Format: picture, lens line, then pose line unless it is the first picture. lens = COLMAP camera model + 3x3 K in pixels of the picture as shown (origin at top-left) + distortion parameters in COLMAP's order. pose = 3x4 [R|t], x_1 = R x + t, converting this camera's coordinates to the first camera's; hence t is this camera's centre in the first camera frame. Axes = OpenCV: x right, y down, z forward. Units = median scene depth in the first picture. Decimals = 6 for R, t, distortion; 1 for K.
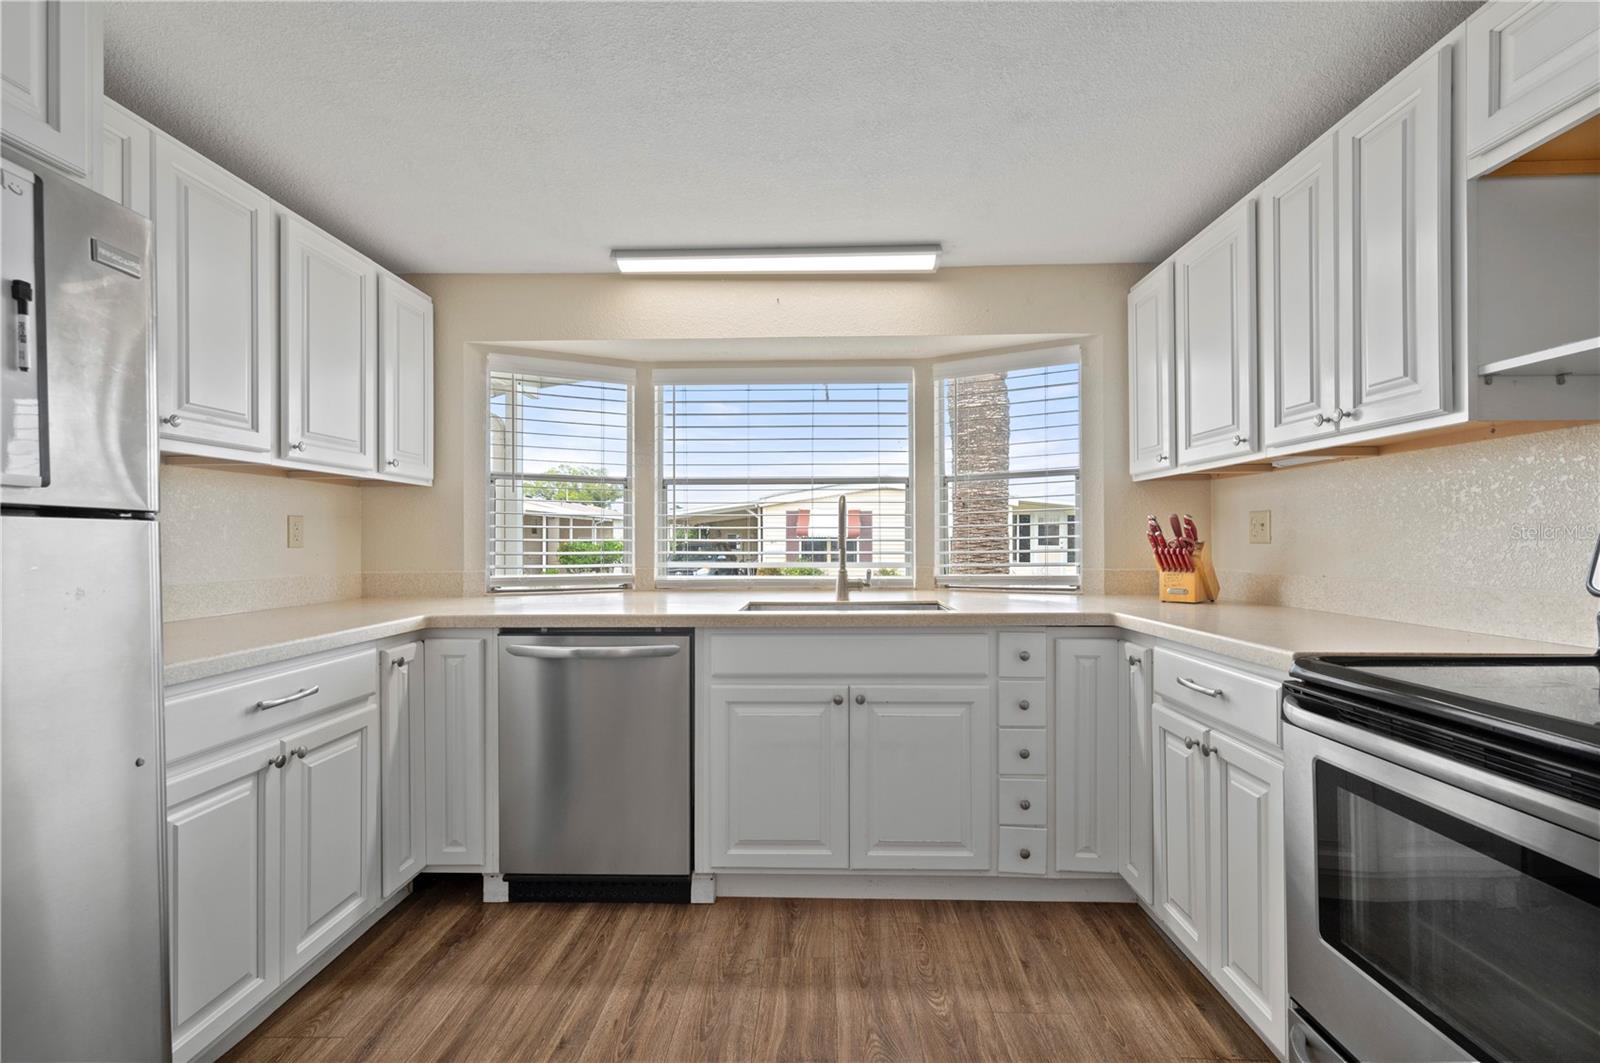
lens RADIAL K [[708.4, 0, 800.9], [0, 708.4, 536.0], [0, 0, 1]] dist [0.000563, 0.000320]
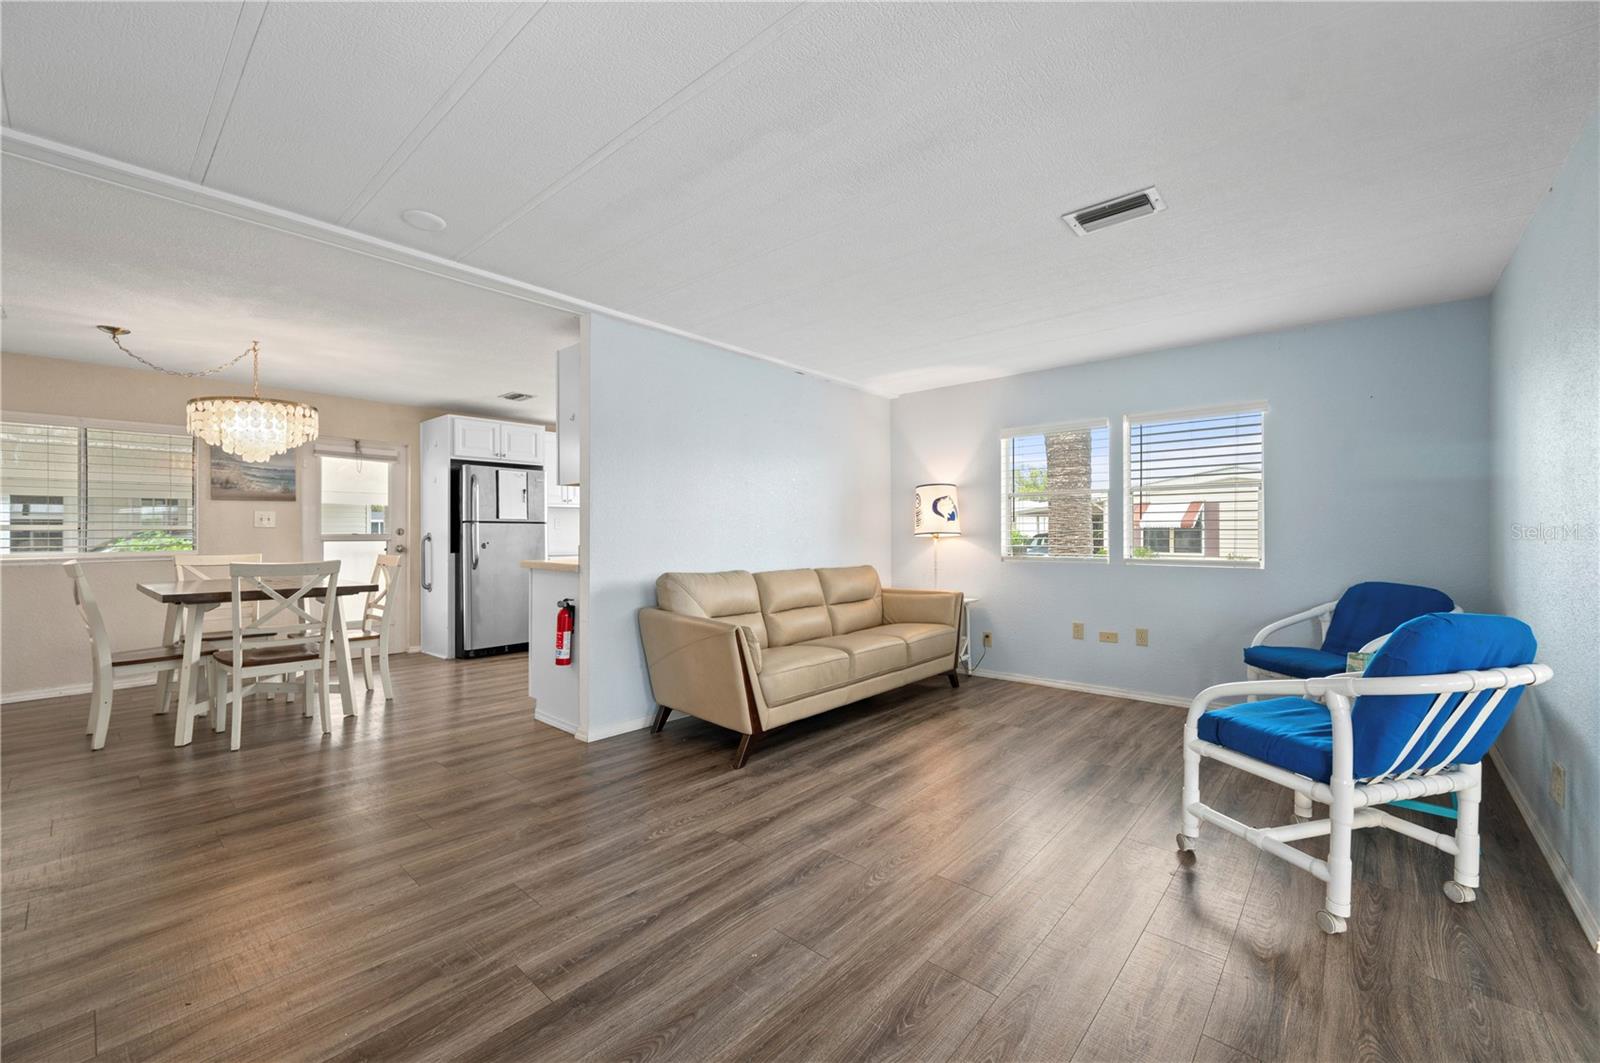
lens RADIAL K [[648.9, 0, 805.7], [0, 648.9, 531.8], [0, 0, 1]] dist [-0.000733, -0.000336]
pose [[0.771035, 0.000444, -0.636792, 2.145264], [0.004142, 0.999975, 0.005713, 0.010687], [0.636779, -0.007042, 0.771014, -0.904783]]
